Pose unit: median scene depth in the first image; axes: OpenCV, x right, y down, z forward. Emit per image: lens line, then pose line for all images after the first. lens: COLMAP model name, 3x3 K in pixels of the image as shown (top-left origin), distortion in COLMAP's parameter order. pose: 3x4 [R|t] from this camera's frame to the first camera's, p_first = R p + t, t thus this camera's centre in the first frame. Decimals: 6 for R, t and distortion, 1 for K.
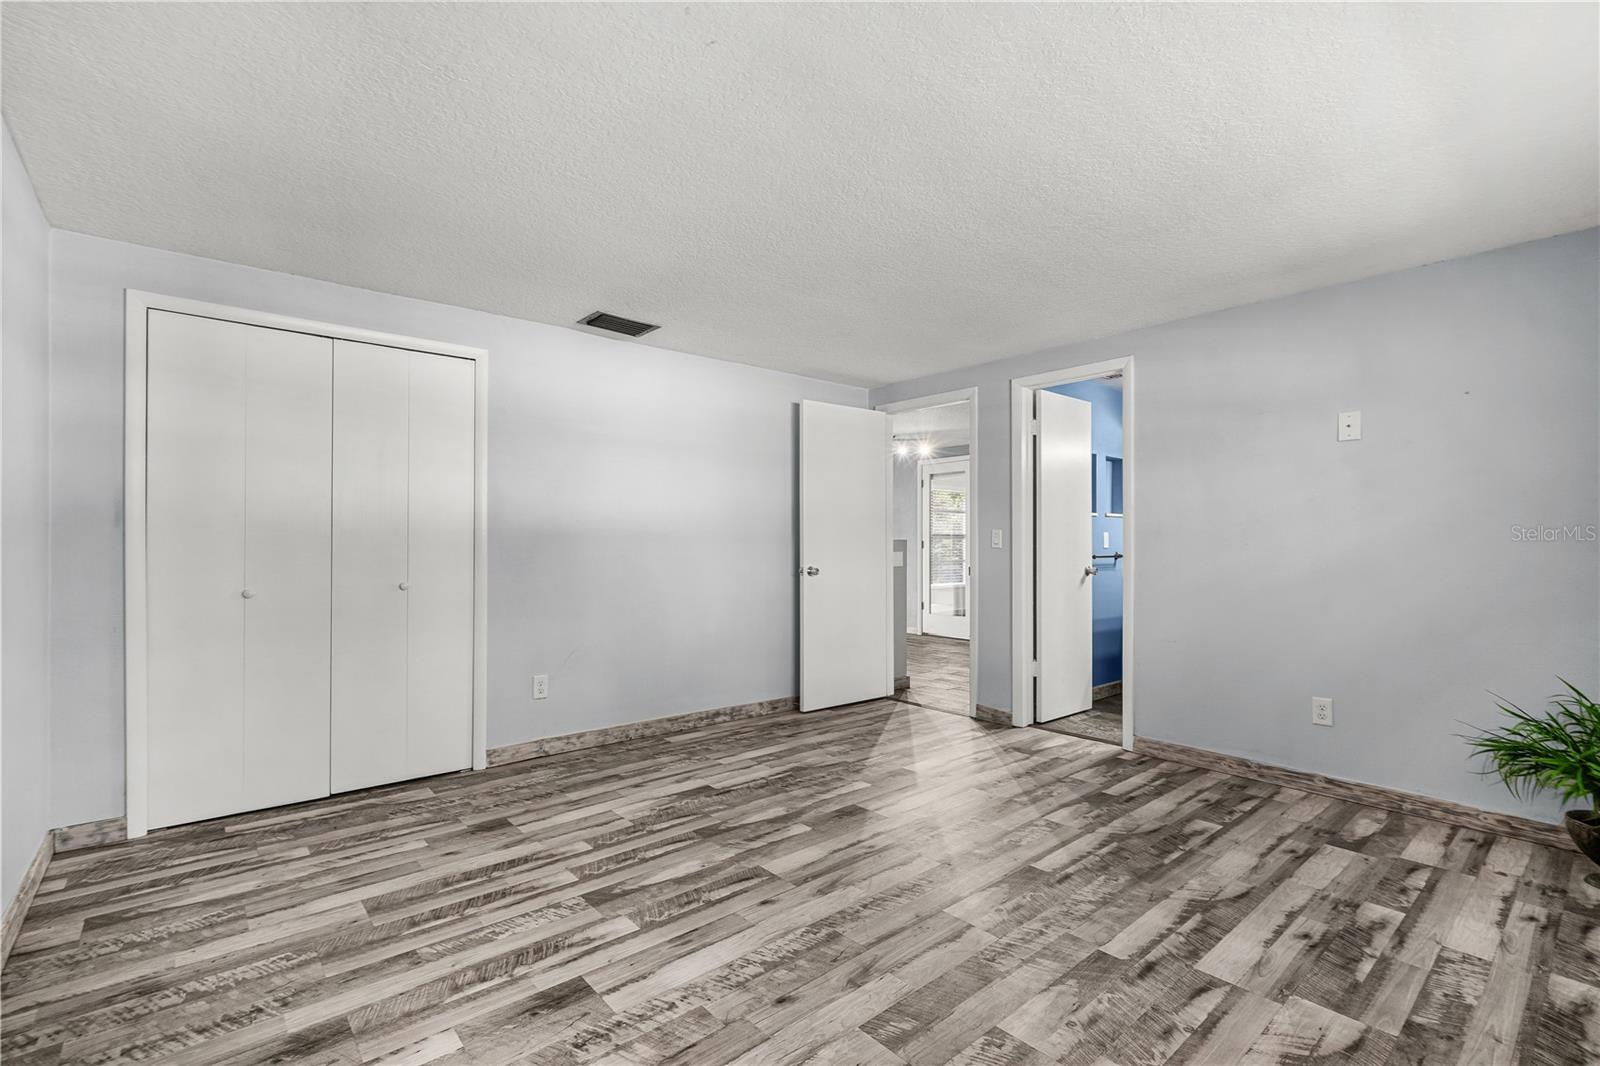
lens RADIAL K [[729.1, 0, 797.5], [0, 729.1, 537.4], [0, 0, 1]] dist [-0.004407, 0.000876]
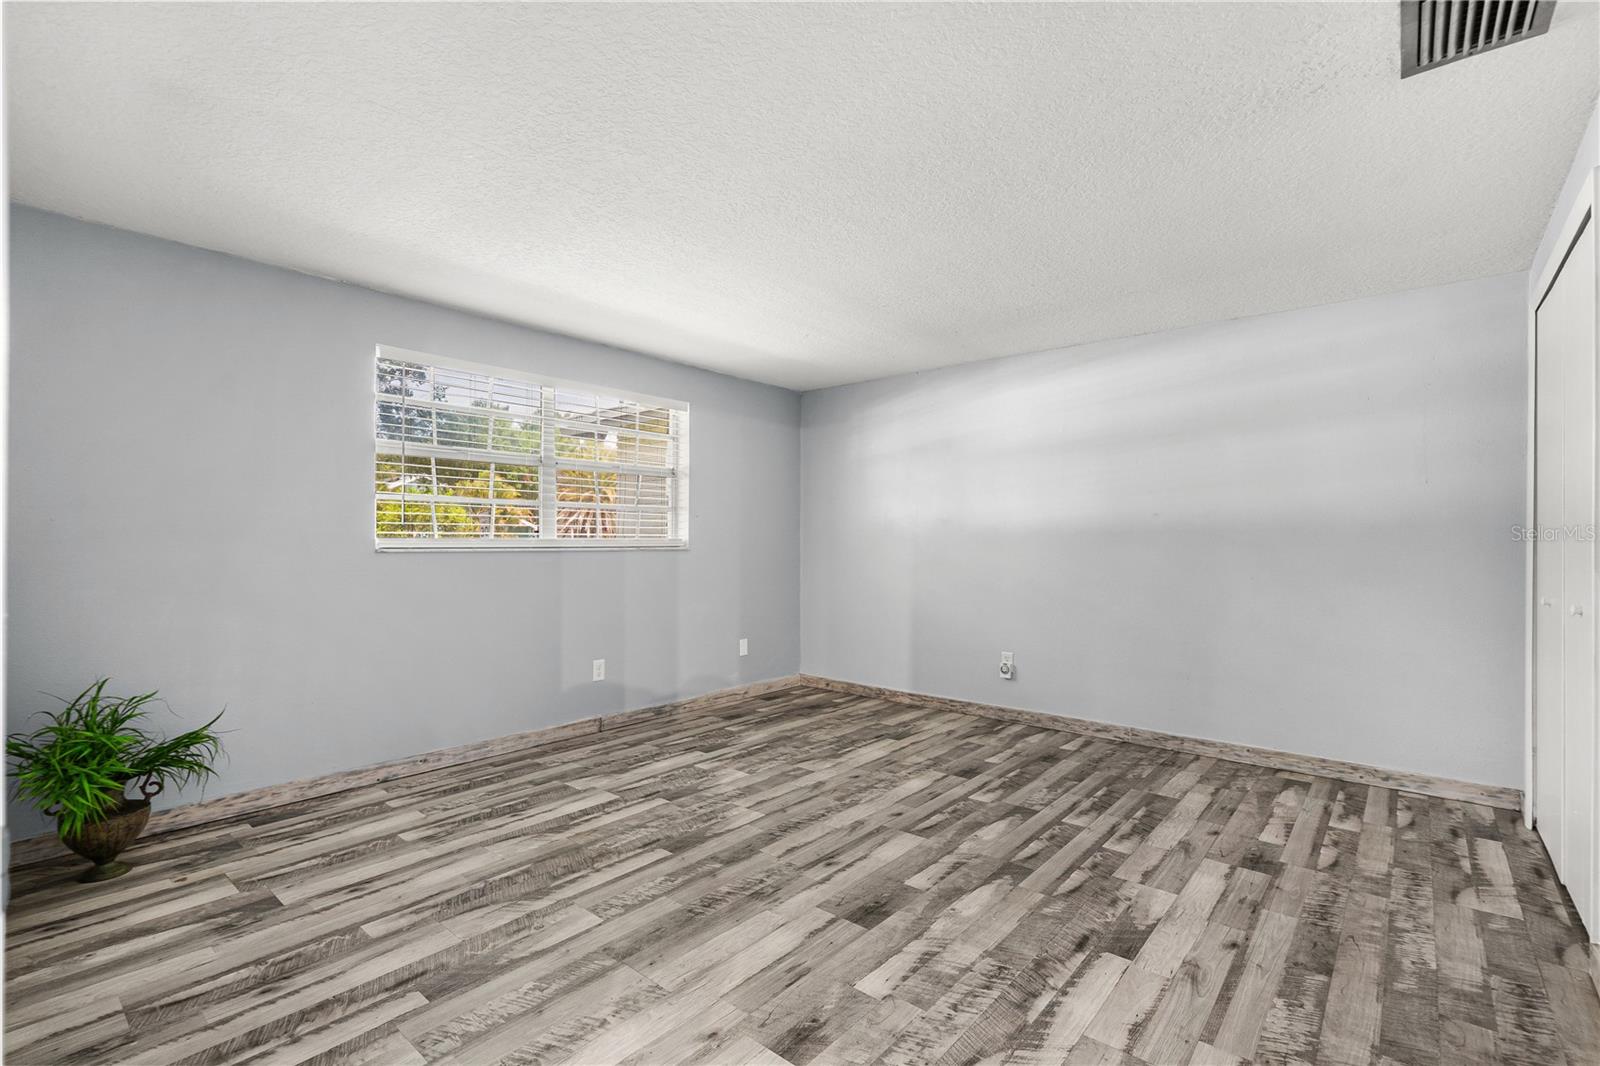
lens RADIAL K [[729.1, 0, 801.9], [0, 729.1, 538.6], [0, 0, 1]] dist [-0.004407, 0.000876]
pose [[-0.987746, -0.005161, -0.155983, 0.304134], [-0.003040, 0.999900, -0.013833, 0.020687], [0.156038, -0.013189, -0.987663, 2.062225]]
